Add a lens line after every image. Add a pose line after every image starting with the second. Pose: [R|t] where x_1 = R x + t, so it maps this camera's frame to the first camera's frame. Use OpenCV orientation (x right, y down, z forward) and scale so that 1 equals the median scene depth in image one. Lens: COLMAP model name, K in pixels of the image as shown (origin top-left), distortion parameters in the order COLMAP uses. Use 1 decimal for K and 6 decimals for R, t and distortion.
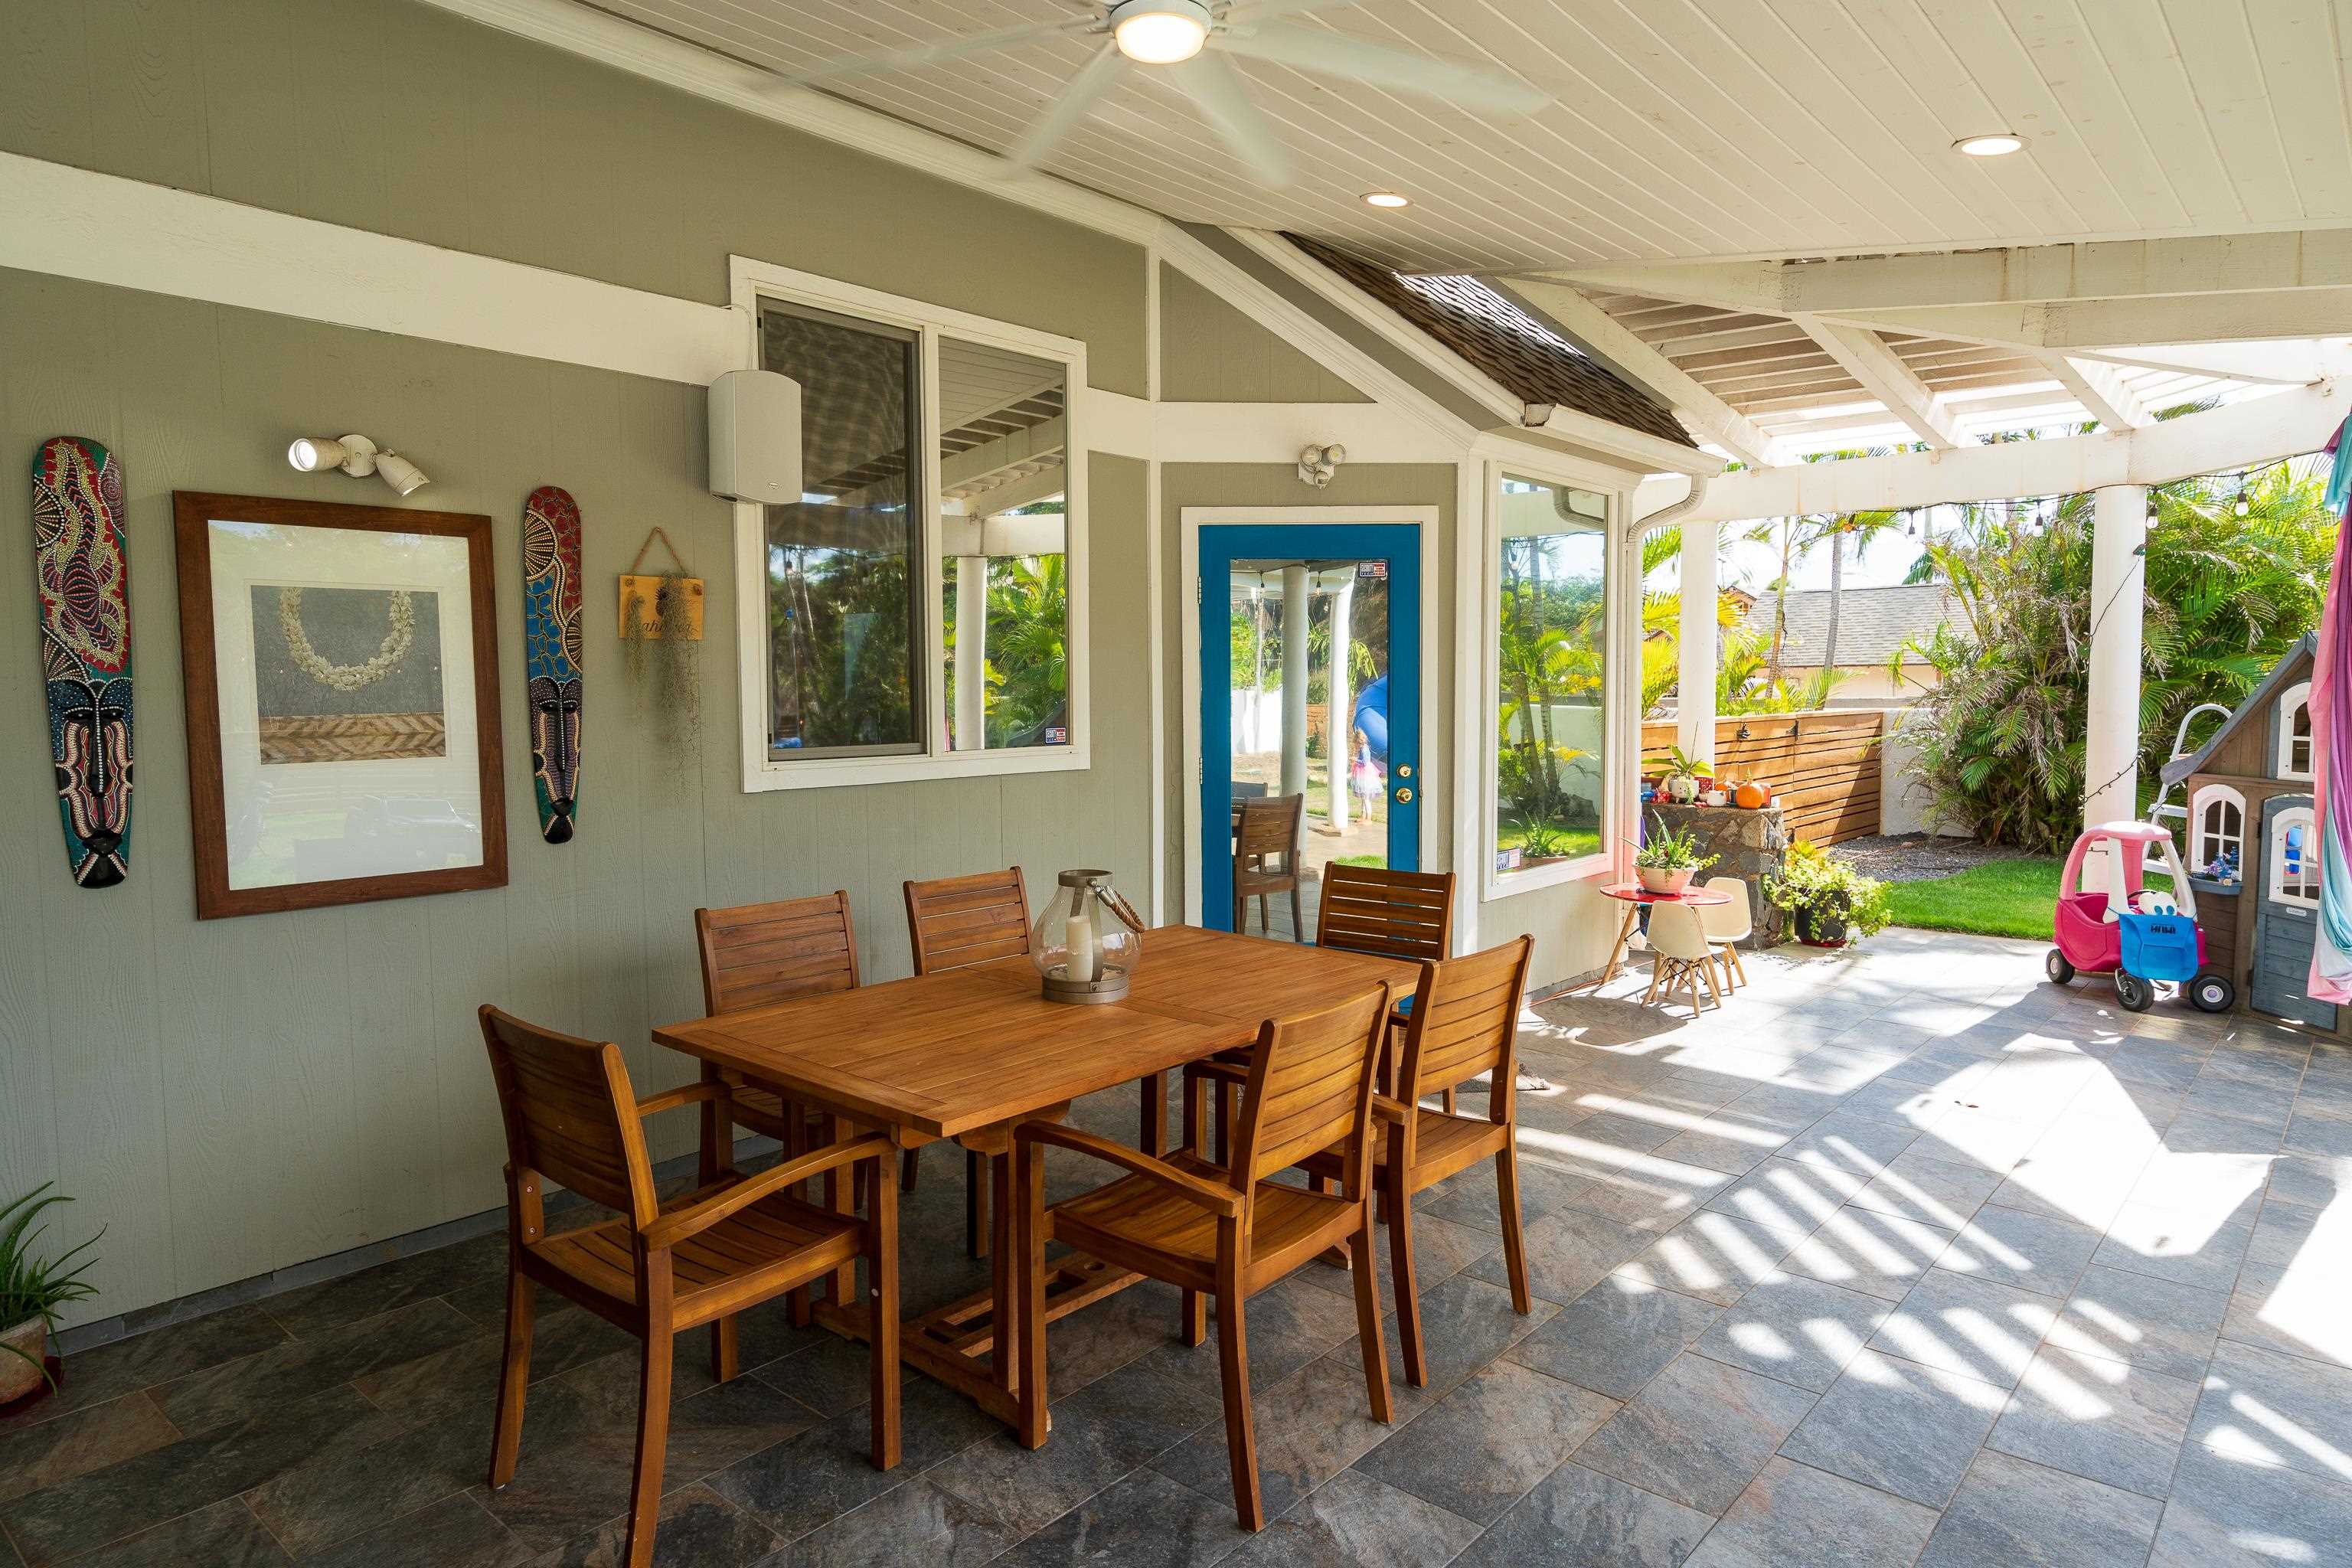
lens RADIAL K [[1459.0, 0, 1172.3], [0, 1459.0, 784.5], [0, 0, 1]] dist [0.000146, -0.004452]
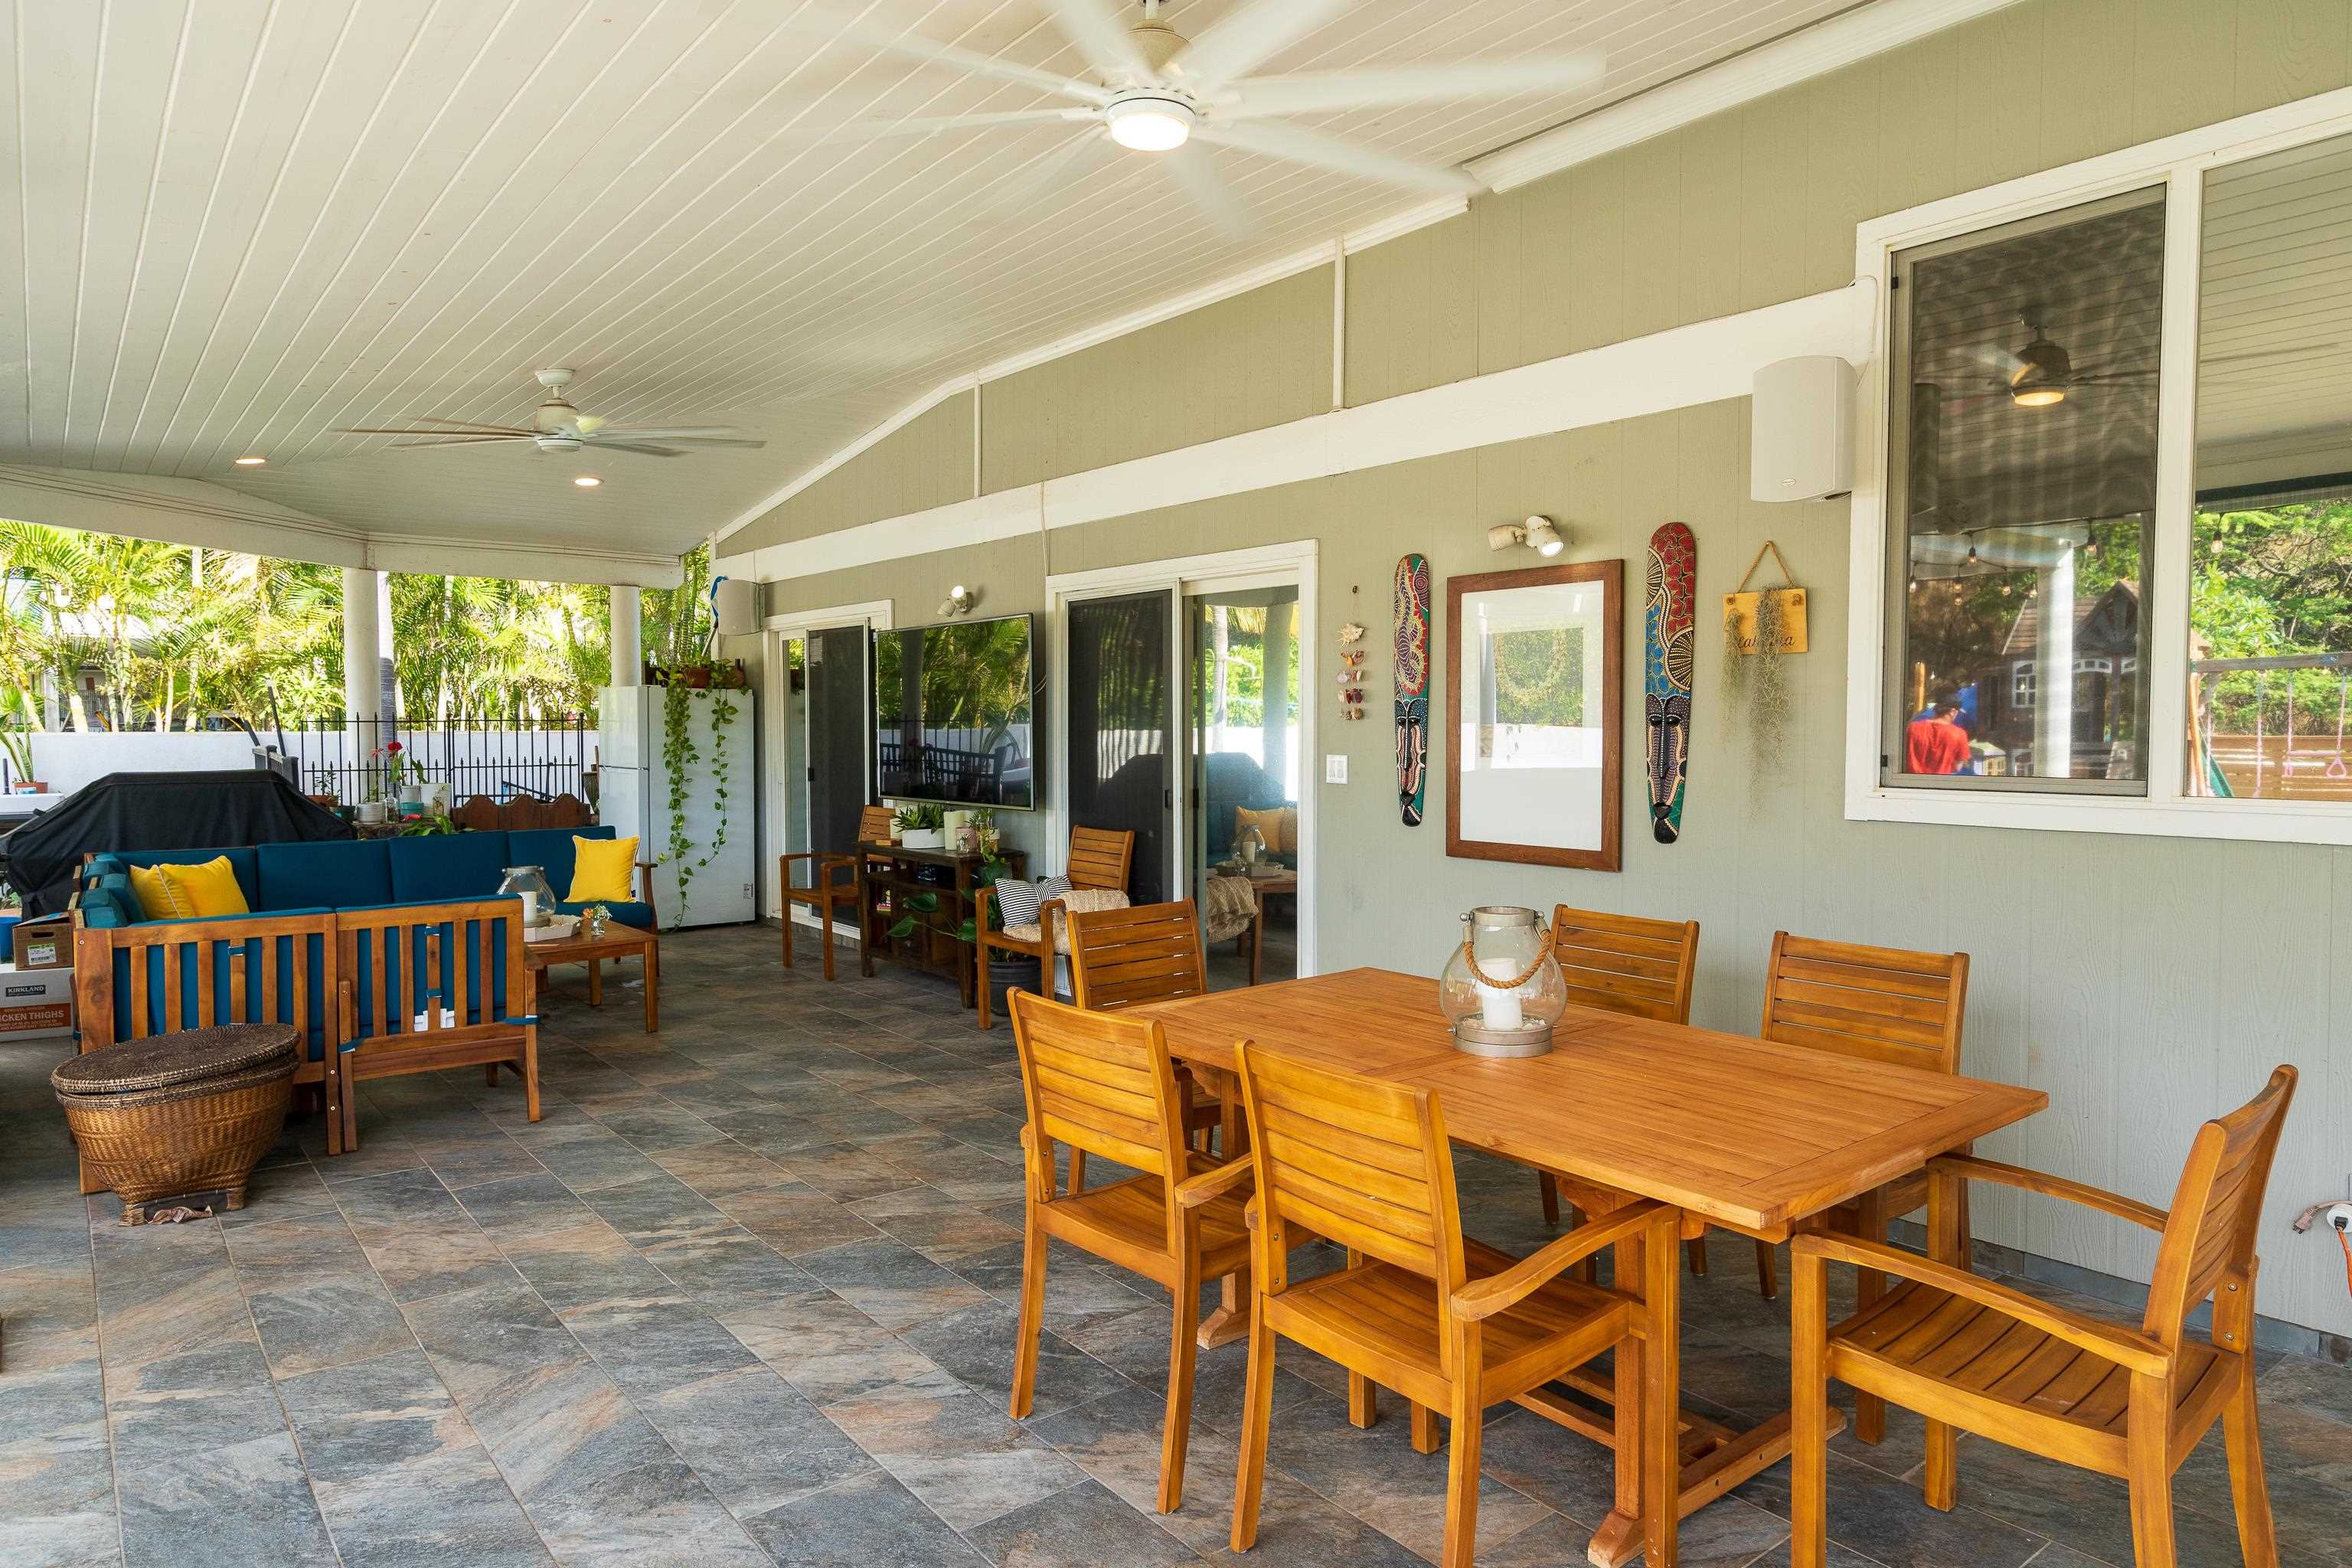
lens RADIAL K [[1459.0, 0, 1157.1], [0, 1459.0, 797.0], [0, 0, 1]] dist [0.000146, -0.004452]
pose [[-0.206556, 0.064780, -0.976288, 0.611024], [-0.056769, 0.995331, 0.078054, -0.048988], [0.976787, 0.071546, -0.201914, 0.691552]]
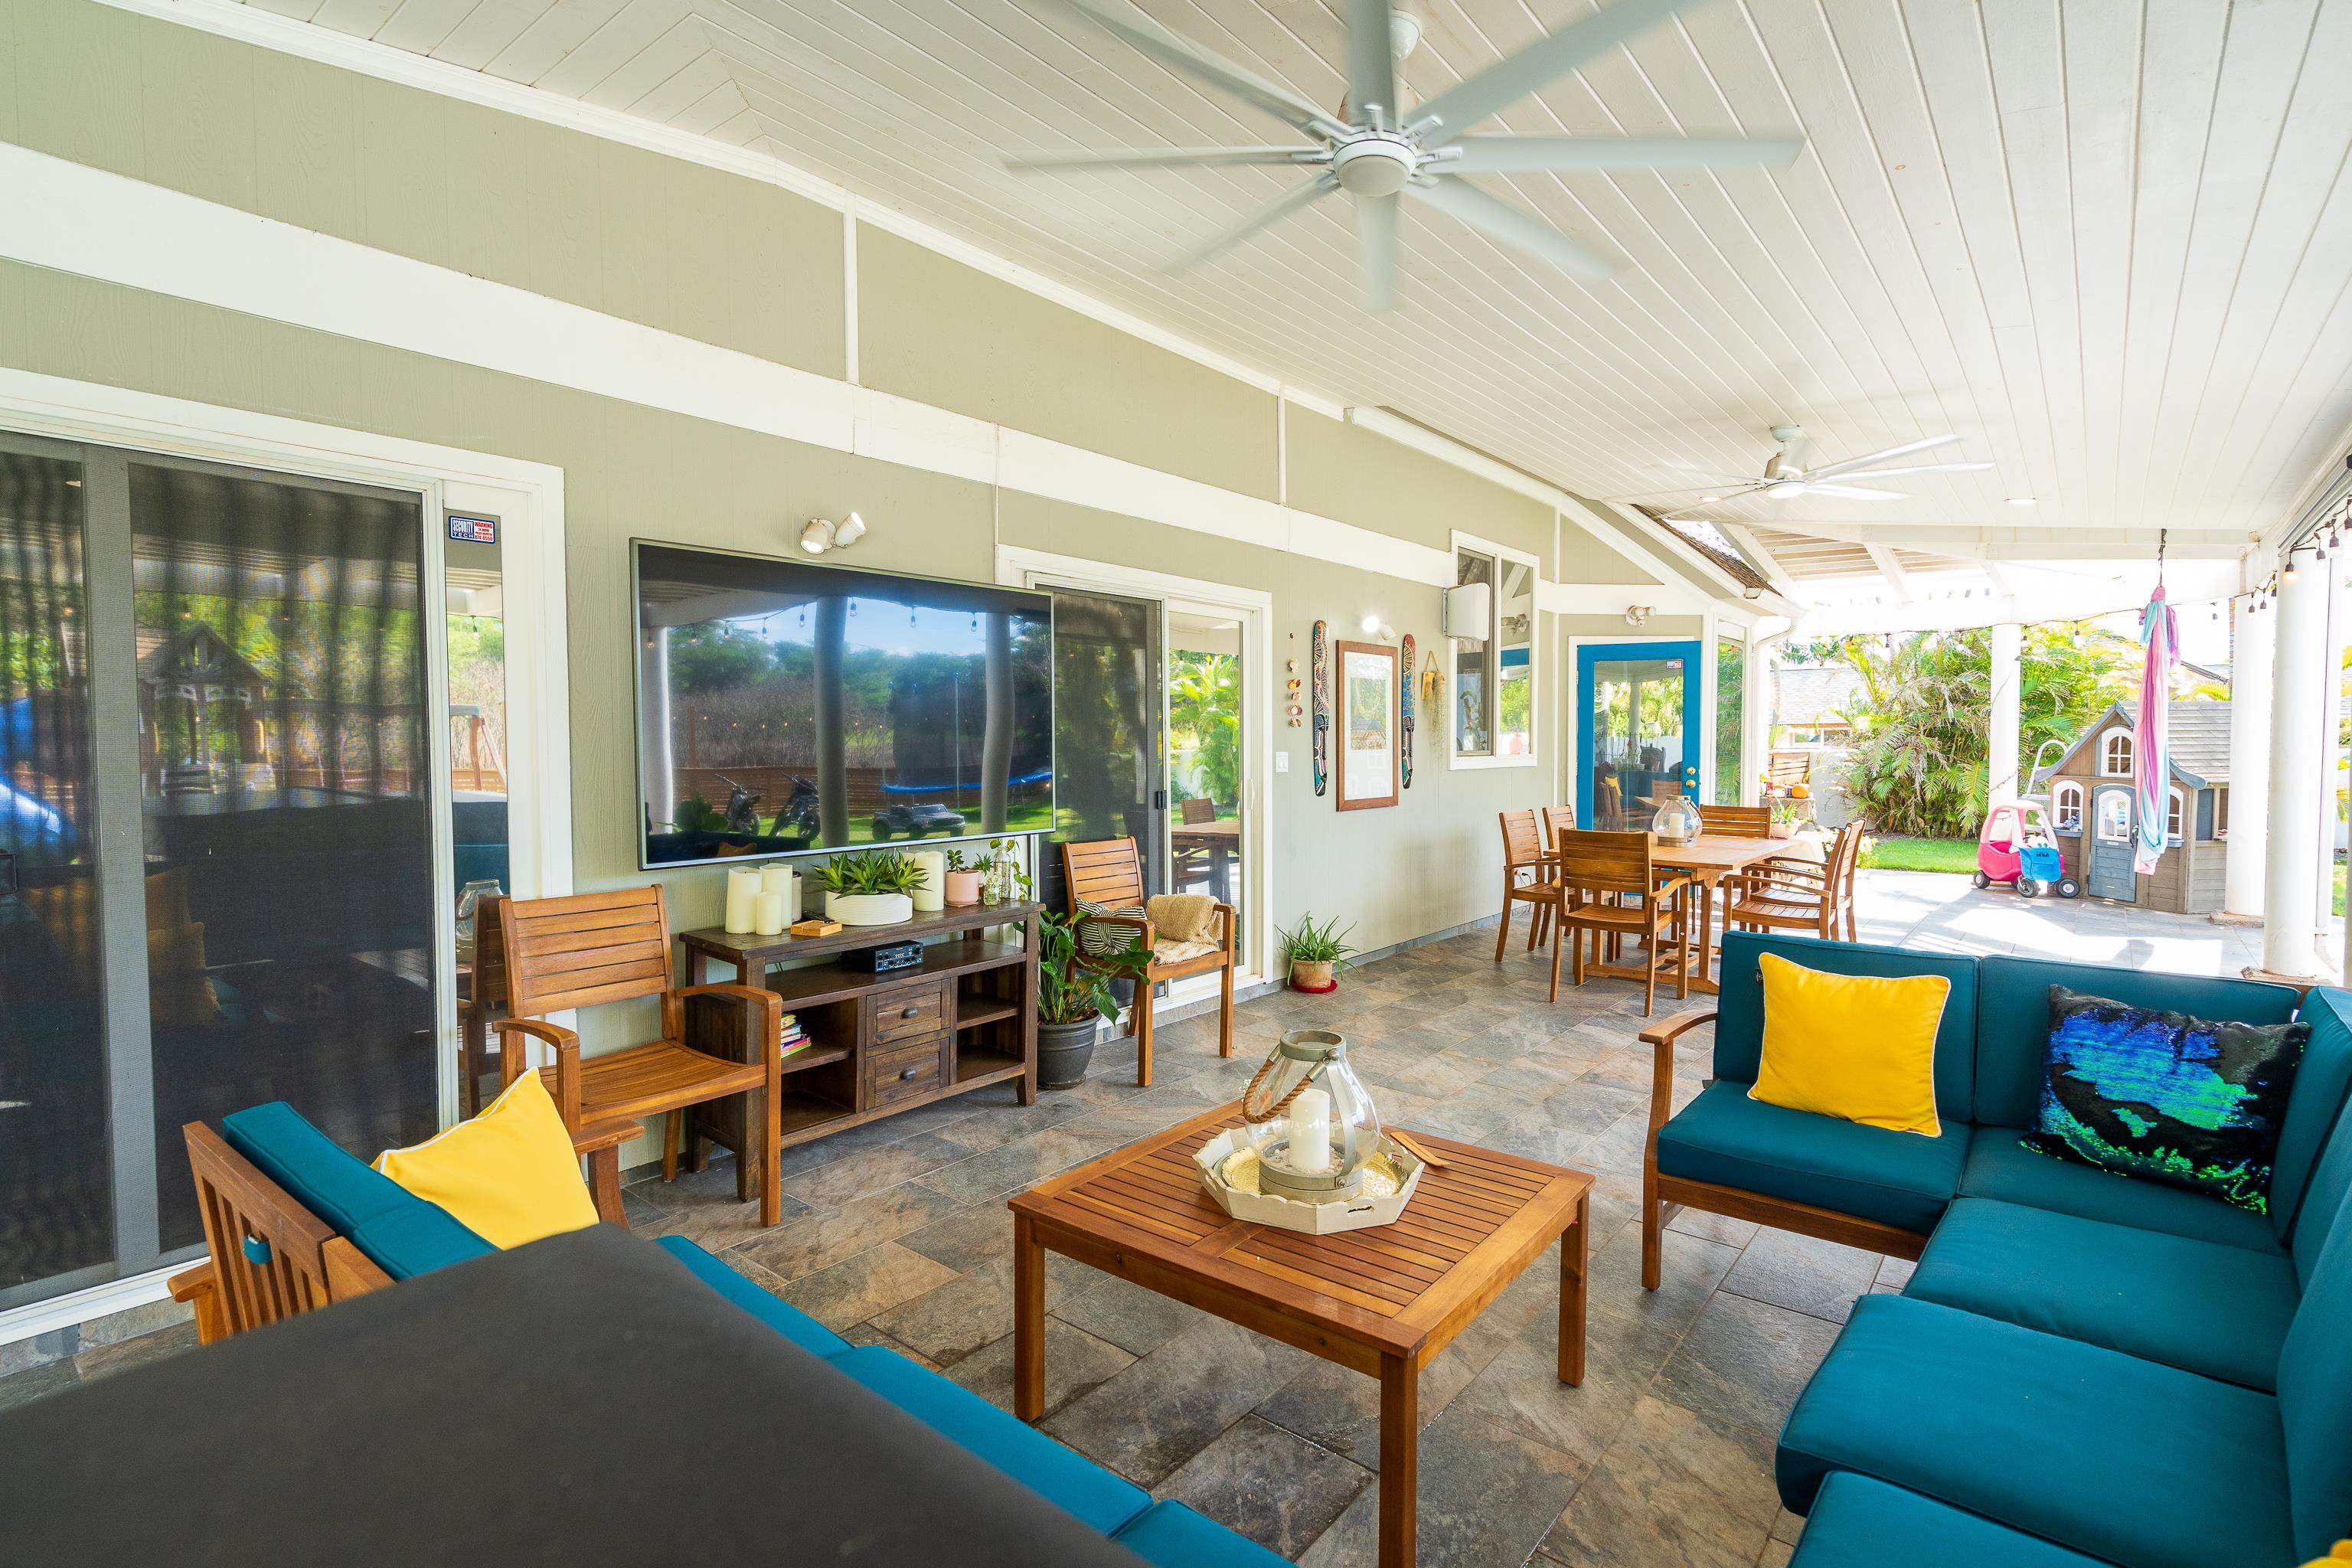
lens RADIAL K [[1161.6, 0, 1158.2], [0, 1161.6, 788.1], [0, 0, 1]] dist [-0.013715, 0.000902]
pose [[0.999662, 0.002953, 0.025834, -0.702753], [-0.002188, 0.999560, -0.029595, 0.076631], [-0.025910, 0.029528, 0.999228, -0.661056]]
